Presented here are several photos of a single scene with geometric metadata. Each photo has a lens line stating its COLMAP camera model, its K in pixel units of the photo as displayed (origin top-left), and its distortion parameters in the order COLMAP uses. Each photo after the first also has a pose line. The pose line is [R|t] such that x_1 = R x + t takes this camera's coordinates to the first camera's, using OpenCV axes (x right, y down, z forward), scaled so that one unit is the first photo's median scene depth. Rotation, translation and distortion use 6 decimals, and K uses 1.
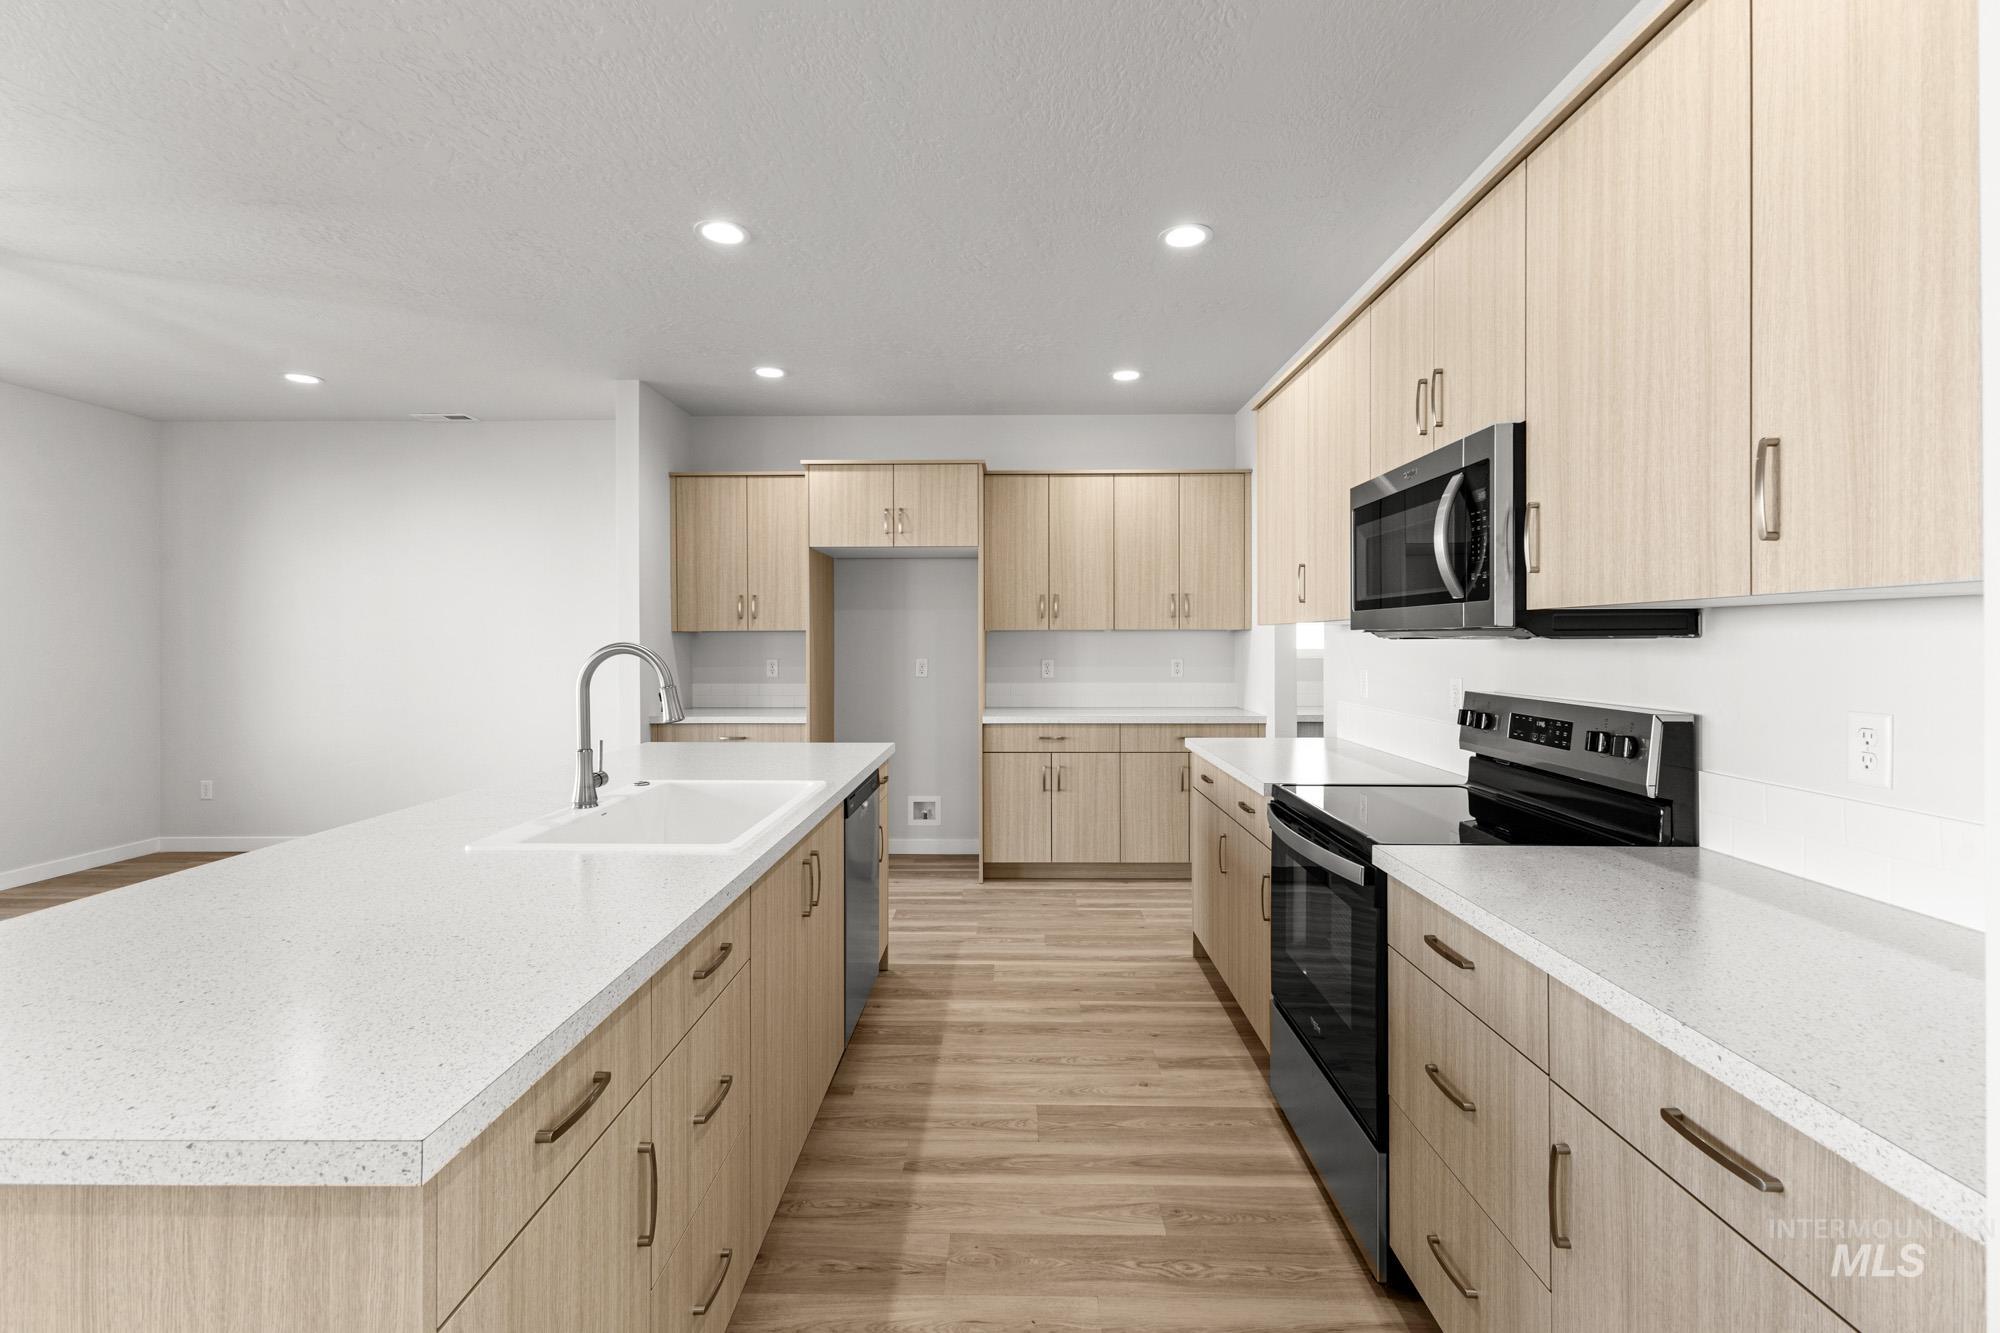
lens RADIAL K [[866.3, 0, 1006.6], [0, 866.3, 647.6], [0, 0, 1]] dist [0.002232, -0.000400]
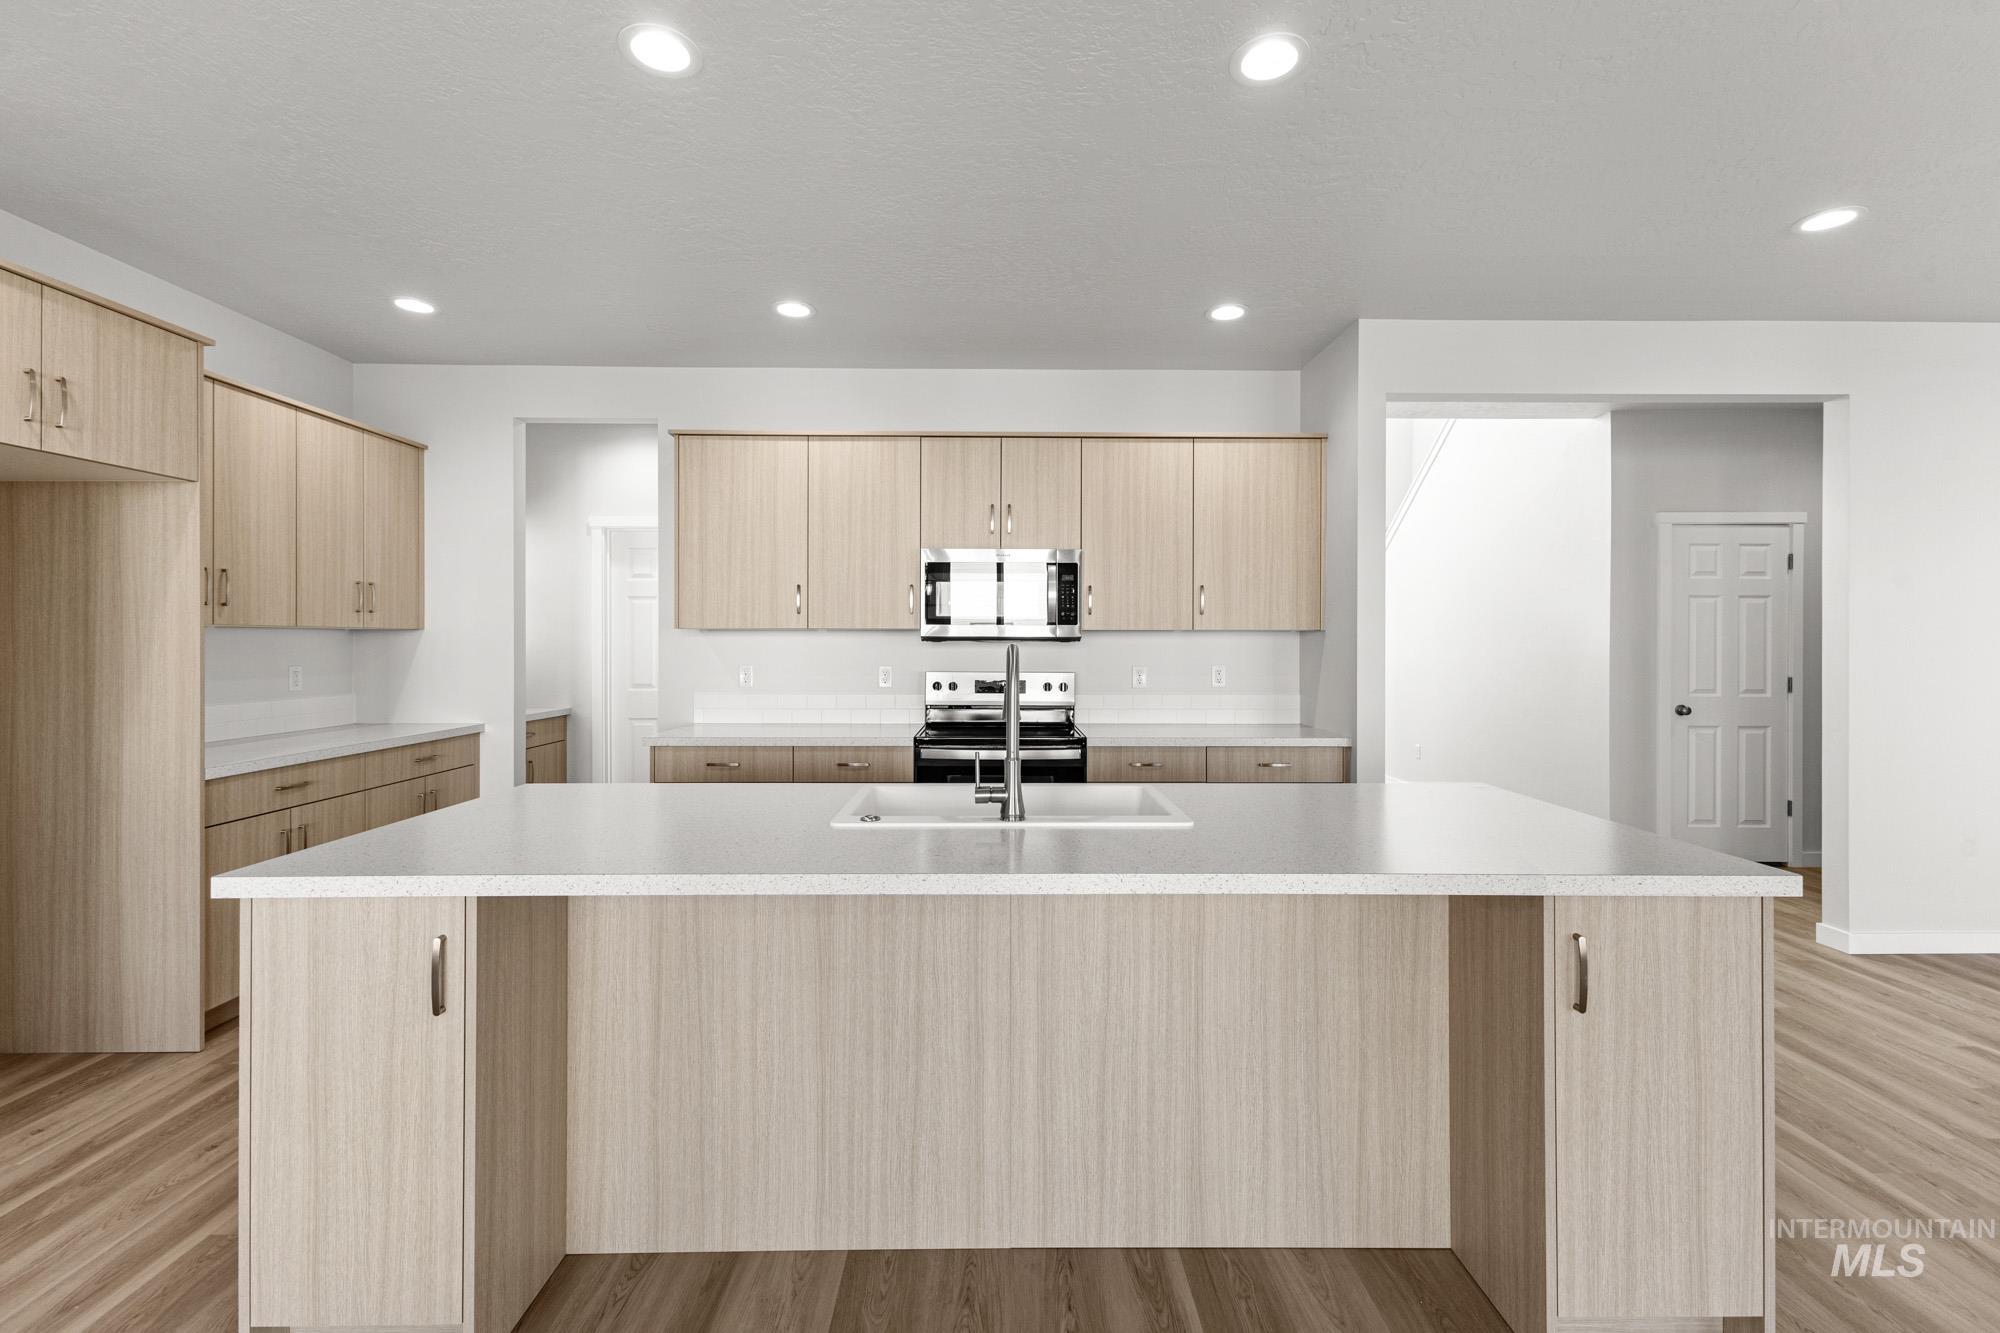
lens RADIAL K [[866.3, 0, 1008.7], [0, 866.3, 655.2], [0, 0, 1]] dist [0.002232, -0.000400]
pose [[-0.027634, -0.013732, 0.999524, -0.628611], [0.006615, 0.999881, 0.013920, -0.003042], [-0.999596, 0.006997, -0.027540, 0.454024]]
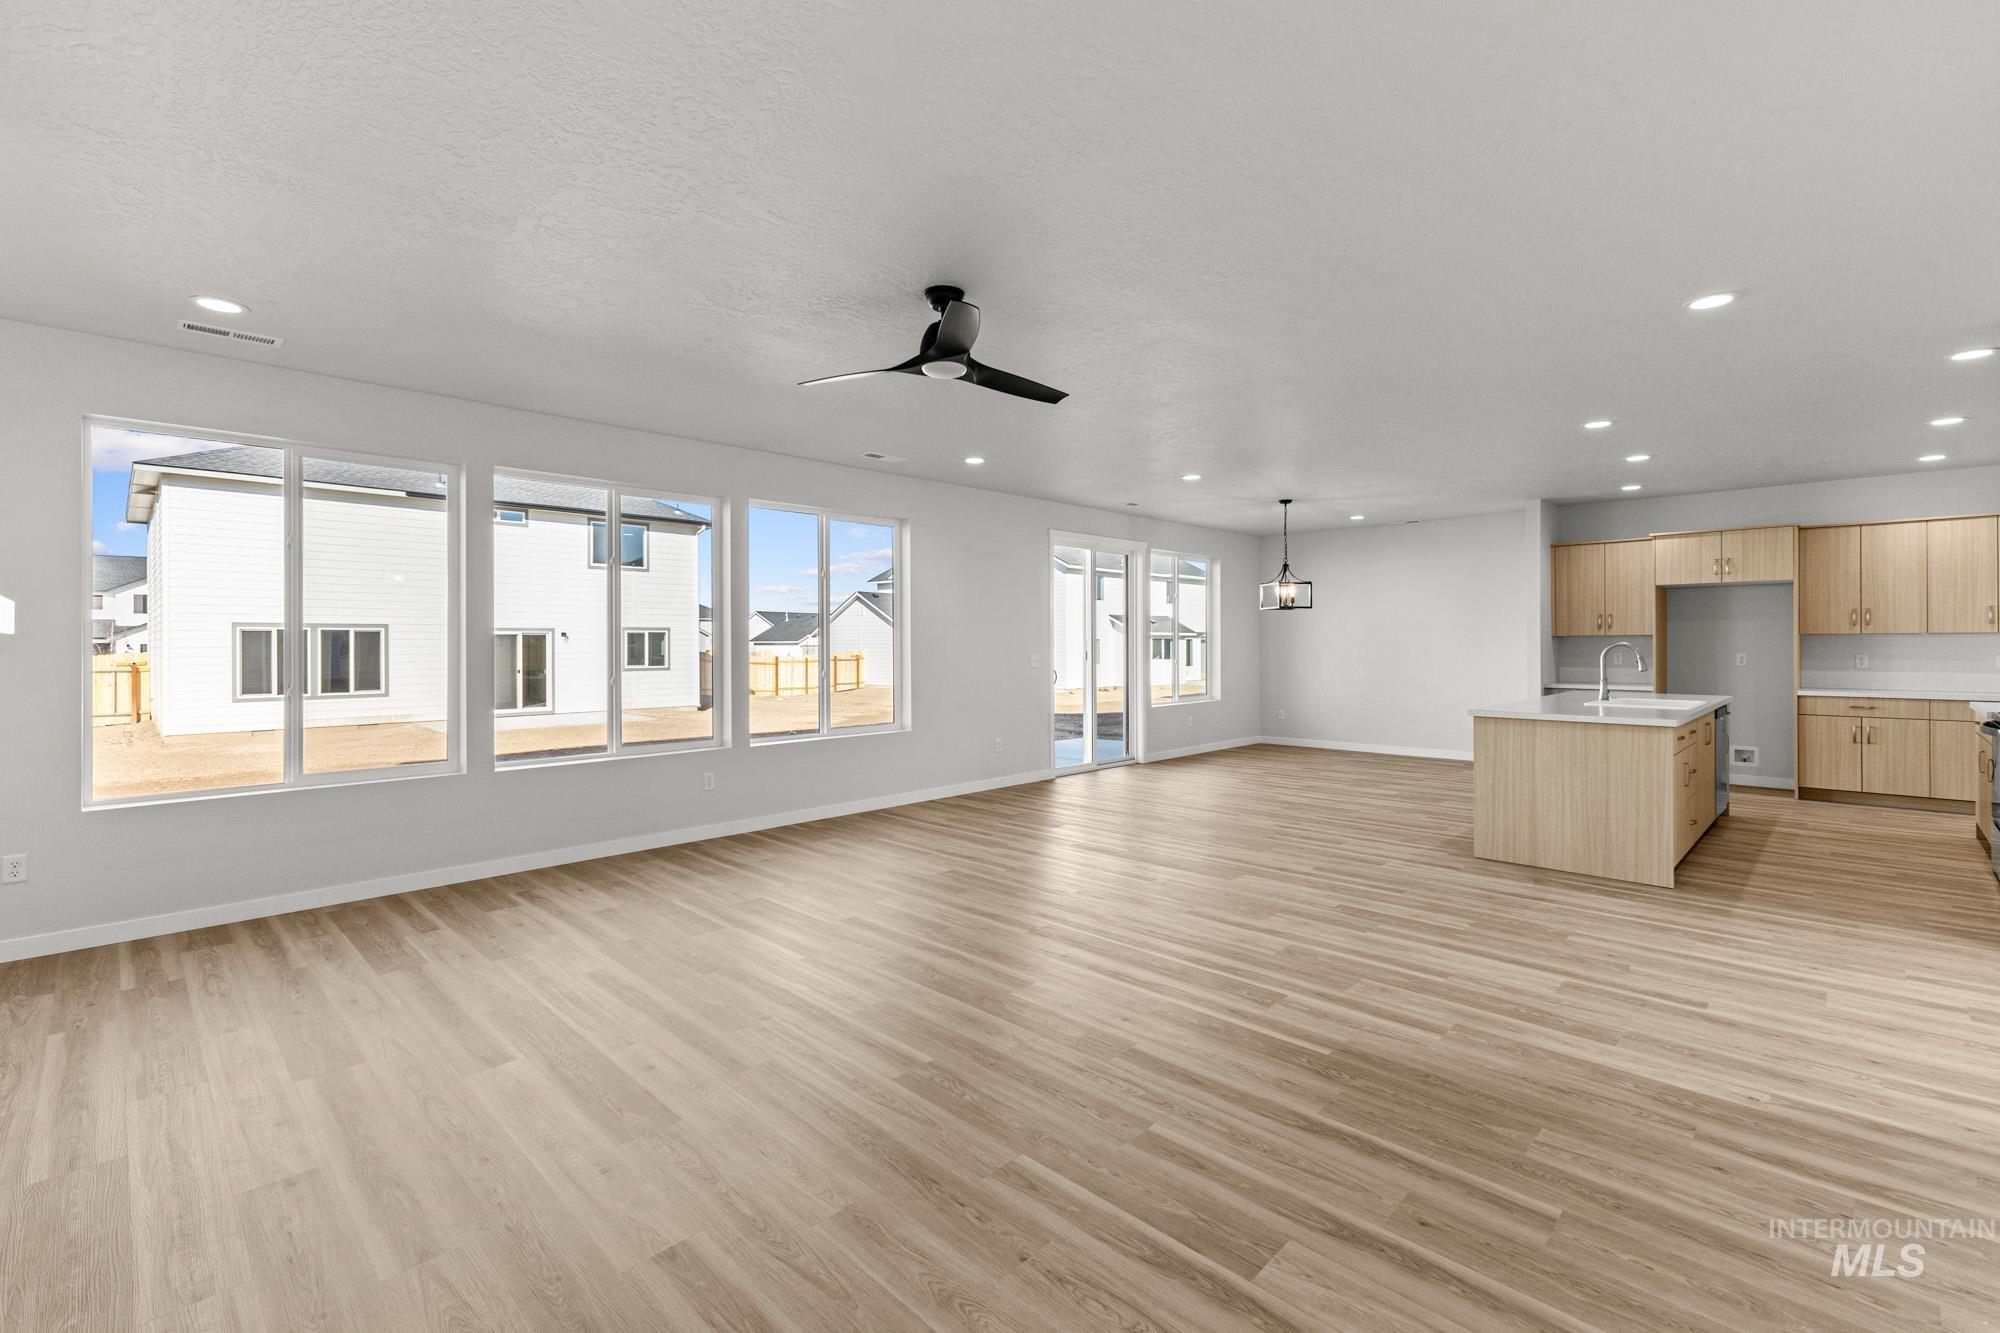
lens RADIAL K [[866.3, 0, 995.7], [0, 866.3, 643.2], [0, 0, 1]] dist [0.002232, -0.000400]
pose [[0.718182, -0.001218, -0.695855, 0.020860], [0.001366, 0.999999, -0.000340, -0.006161], [0.695854, -0.000706, 0.718182, -1.072683]]
